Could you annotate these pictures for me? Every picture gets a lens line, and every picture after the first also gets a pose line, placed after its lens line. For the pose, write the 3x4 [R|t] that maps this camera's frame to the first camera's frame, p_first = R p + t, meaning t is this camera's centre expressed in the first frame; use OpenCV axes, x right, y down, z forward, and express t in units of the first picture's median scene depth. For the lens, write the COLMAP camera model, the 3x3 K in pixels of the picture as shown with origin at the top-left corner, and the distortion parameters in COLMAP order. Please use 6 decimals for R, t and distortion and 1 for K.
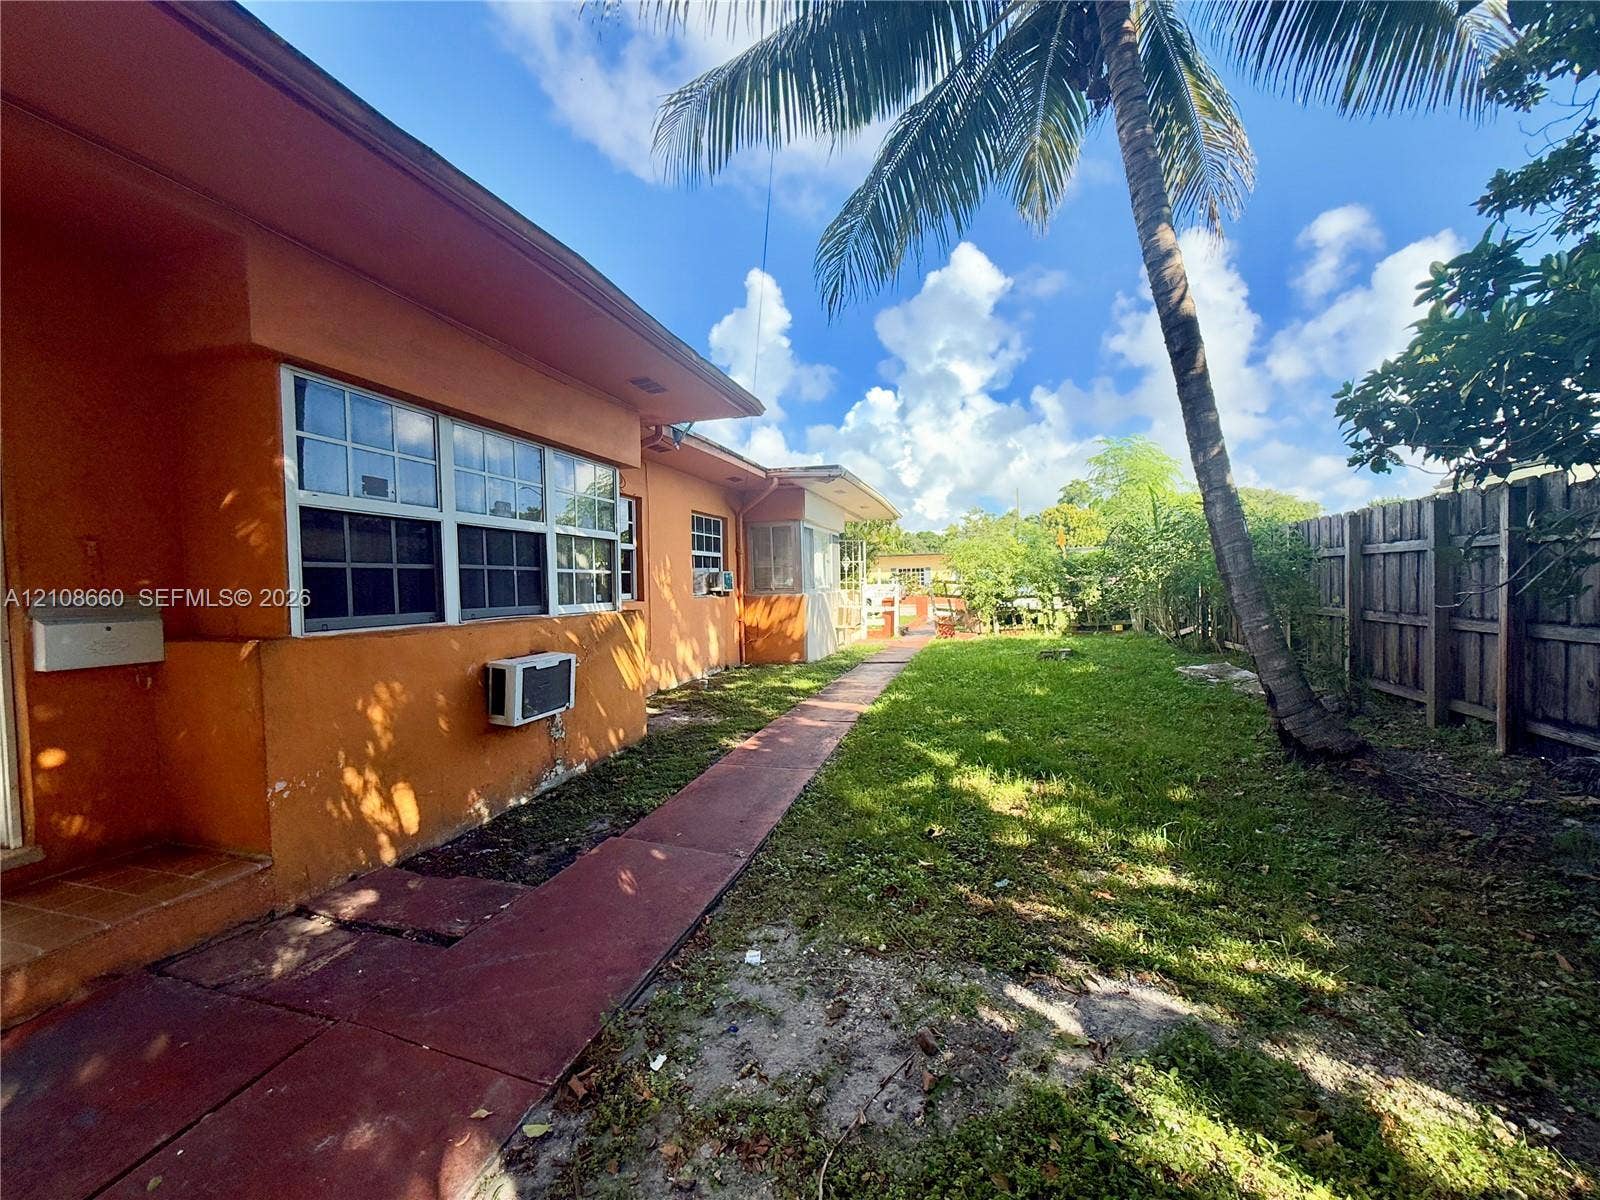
lens RADIAL K [[639.3, 0, 800.2], [0, 639.3, 604.0], [0, 0, 1]] dist [-0.001238, 0.000374]
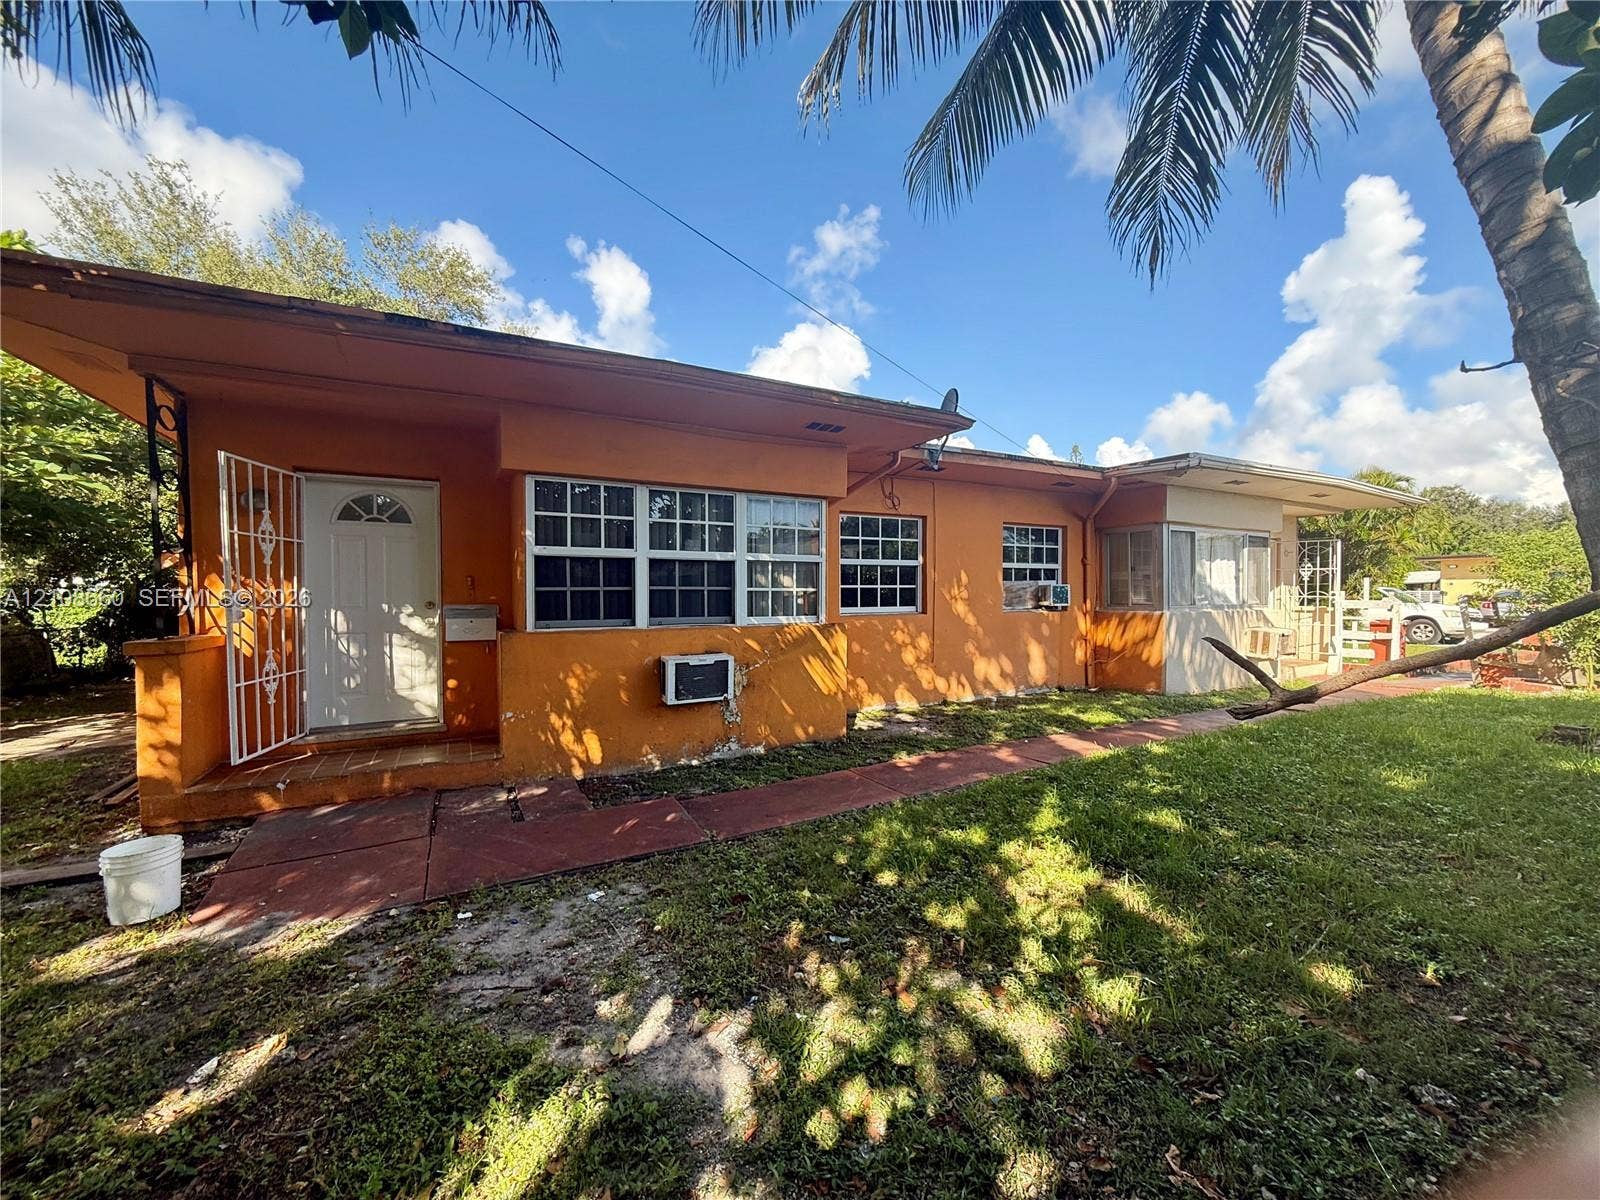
lens RADIAL K [[639.3, 0, 800.2], [0, 639.3, 604.0], [0, 0, 1]] dist [-0.001238, 0.000374]
pose [[0.696959, 0.025180, -0.716669, 0.674188], [-0.030675, 0.999515, 0.005287, -0.038806], [0.716455, 0.018299, 0.697394, 0.220851]]
